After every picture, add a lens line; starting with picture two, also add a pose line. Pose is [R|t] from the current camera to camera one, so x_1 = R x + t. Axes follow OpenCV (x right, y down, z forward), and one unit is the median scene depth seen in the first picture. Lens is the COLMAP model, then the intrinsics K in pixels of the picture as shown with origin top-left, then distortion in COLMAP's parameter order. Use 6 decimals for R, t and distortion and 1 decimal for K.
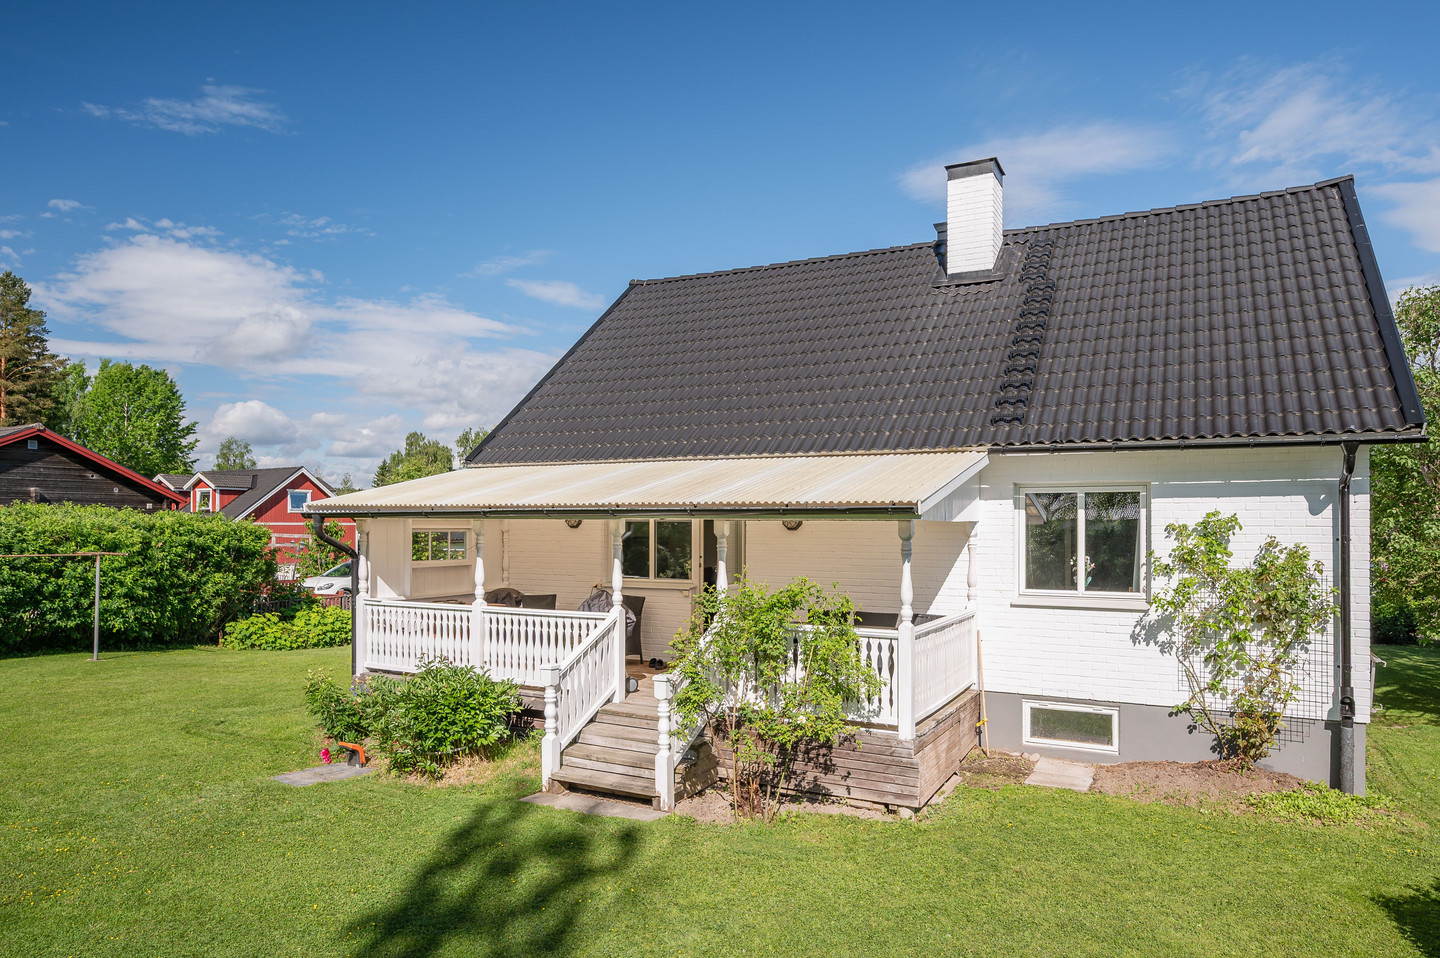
lens RADIAL K [[905.8, 0, 740.2], [0, 905.8, 527.6], [0, 0, 1]] dist [-0.002835, -0.001790]
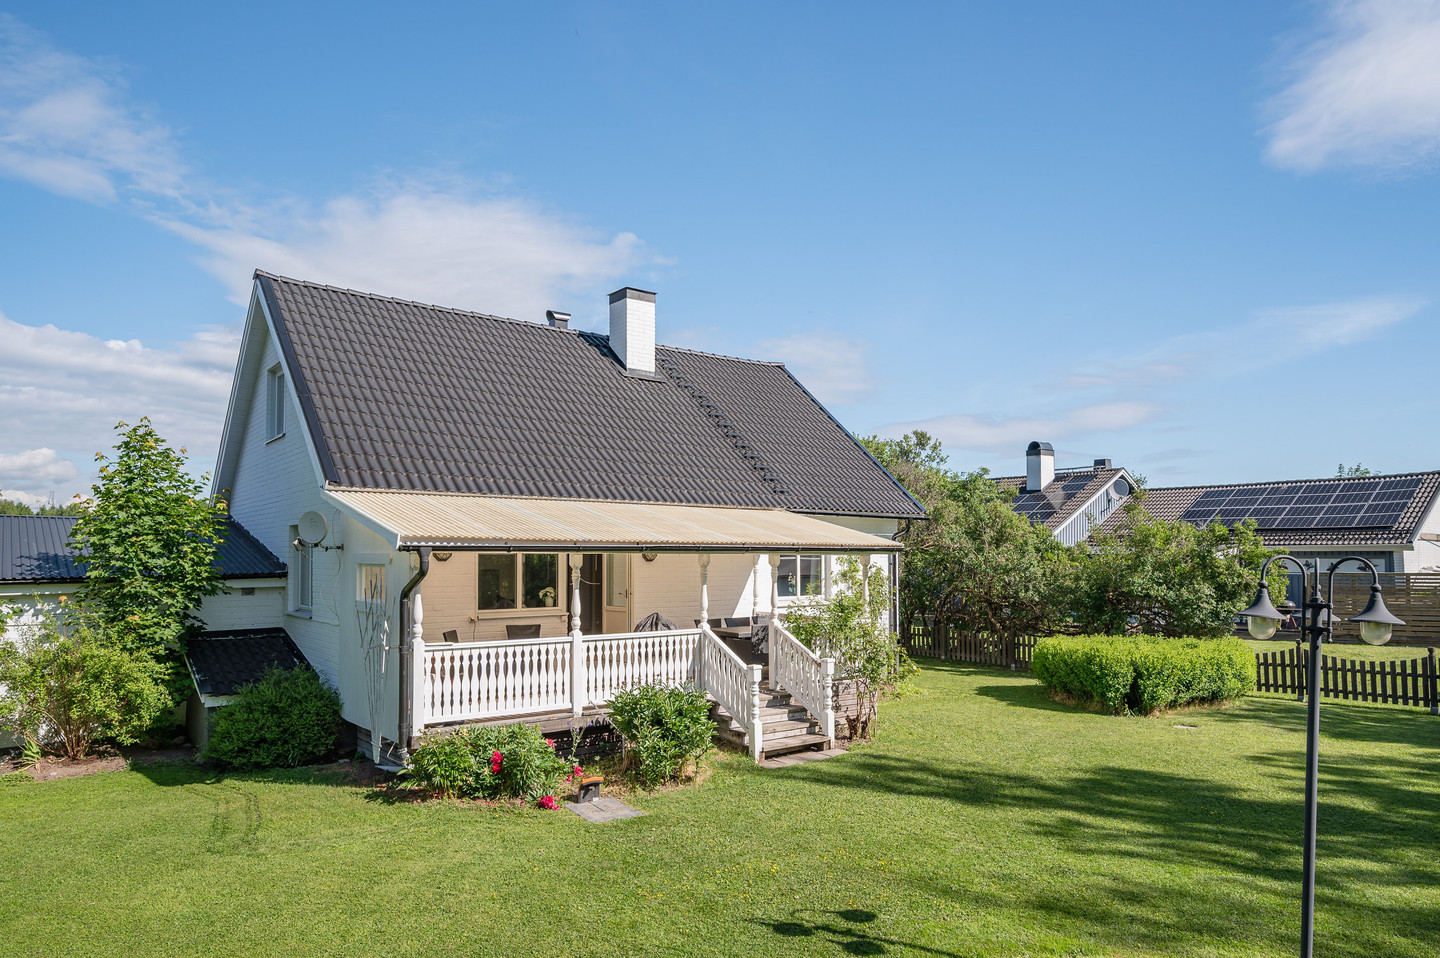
lens RADIAL K [[905.8, 0, 740.2], [0, 905.8, 527.6], [0, 0, 1]] dist [-0.002835, -0.001790]
pose [[0.409051, 0.027639, 0.912093, -1.060265], [0.005792, 0.999442, -0.032884, -0.002915], [-0.912493, 0.018734, 0.408663, 0.363453]]
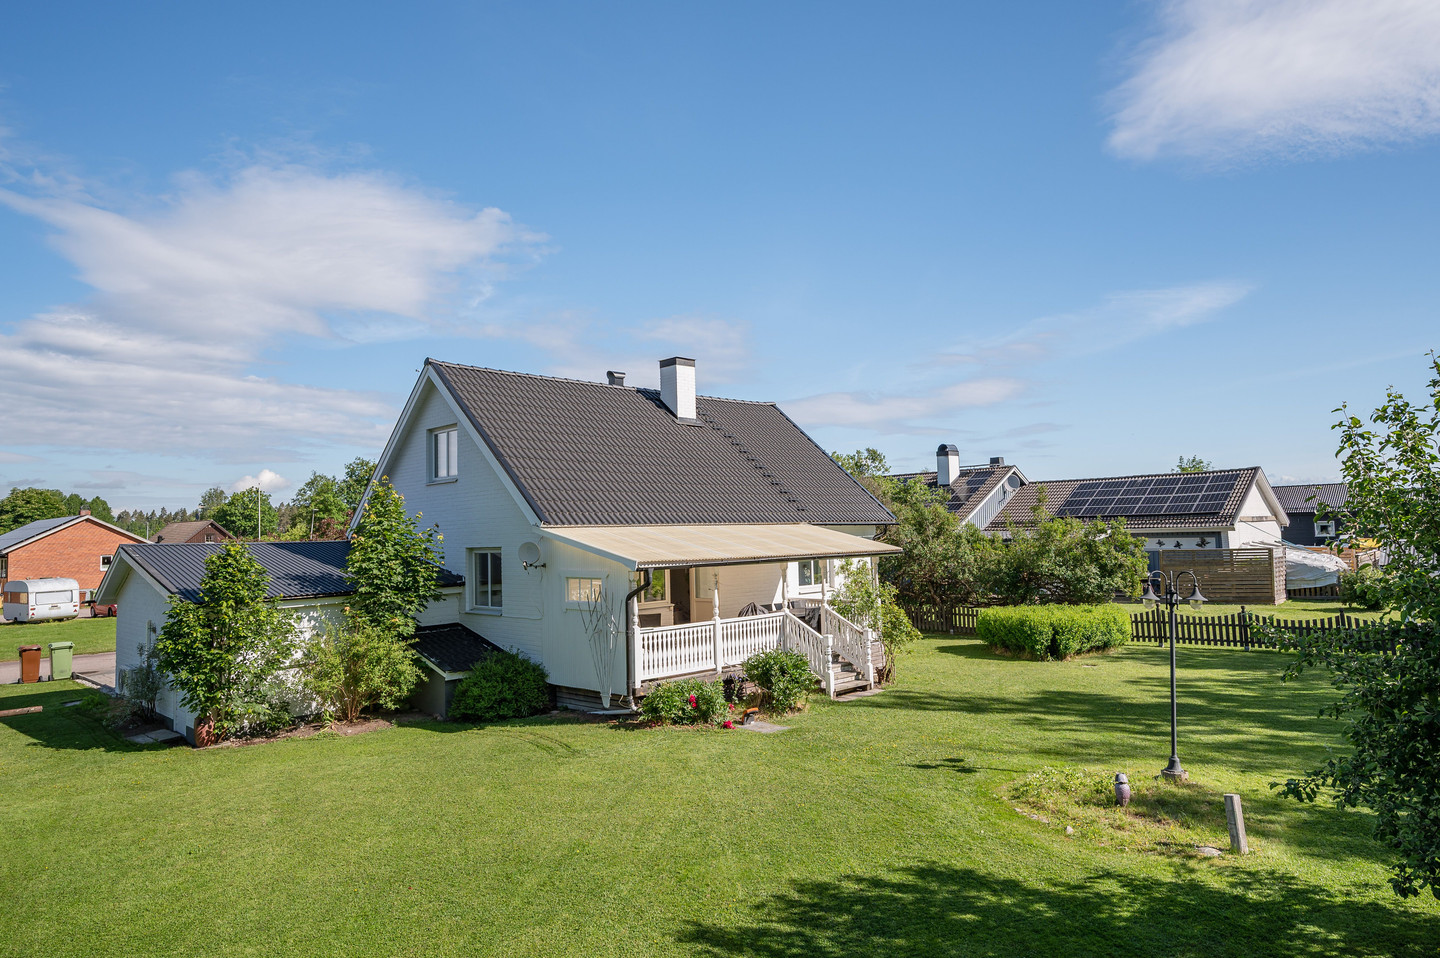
lens RADIAL K [[888.0, 0, 738.8], [0, 888.0, 474.3], [0, 0, 1]] dist [-0.004143, 0.001109]
pose [[0.296276, 0.054369, 0.953554, -1.617771], [0.033189, 0.997189, -0.067169, -0.057763], [-0.954526, 0.051548, 0.293639, 0.448677]]
